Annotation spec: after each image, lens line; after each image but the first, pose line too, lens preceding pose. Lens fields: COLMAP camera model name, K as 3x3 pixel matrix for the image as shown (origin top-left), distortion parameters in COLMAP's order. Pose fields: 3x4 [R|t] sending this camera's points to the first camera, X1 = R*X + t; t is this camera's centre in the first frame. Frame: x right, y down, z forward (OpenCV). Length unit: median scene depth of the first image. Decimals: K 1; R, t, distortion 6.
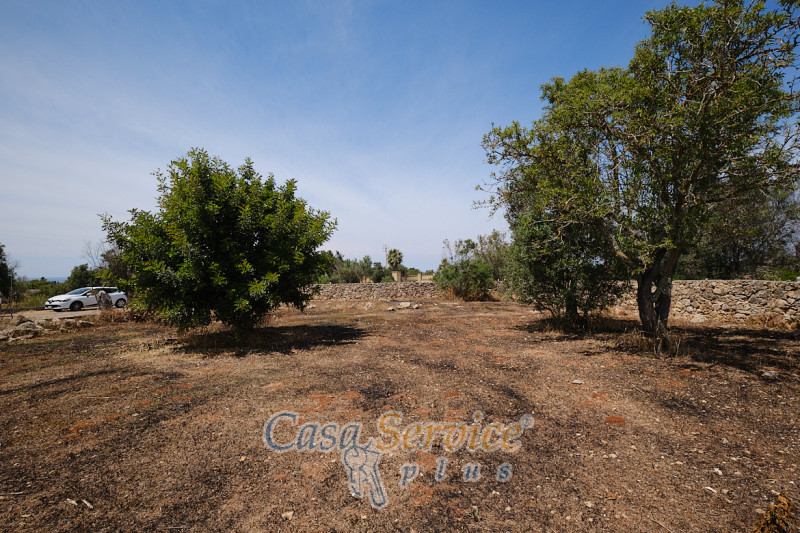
lens RADIAL K [[321.9, 0, 403.4], [0, 321.9, 272.8], [0, 0, 1]] dist [0.000042, -0.000044]
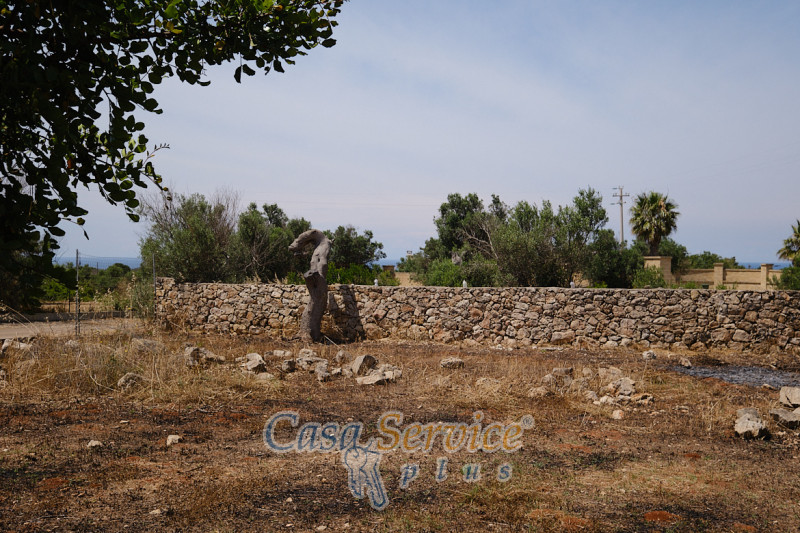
lens RADIAL K [[743.9, 0, 396.9], [0, 743.9, 282.7], [0, 0, 1]] dist [-0.006994, -0.001978]
pose [[0.945038, 0.029159, -0.325658, -0.139813], [-0.019683, 0.999283, 0.032354, 0.022793], [0.326368, -0.024165, 0.944934, 0.737336]]
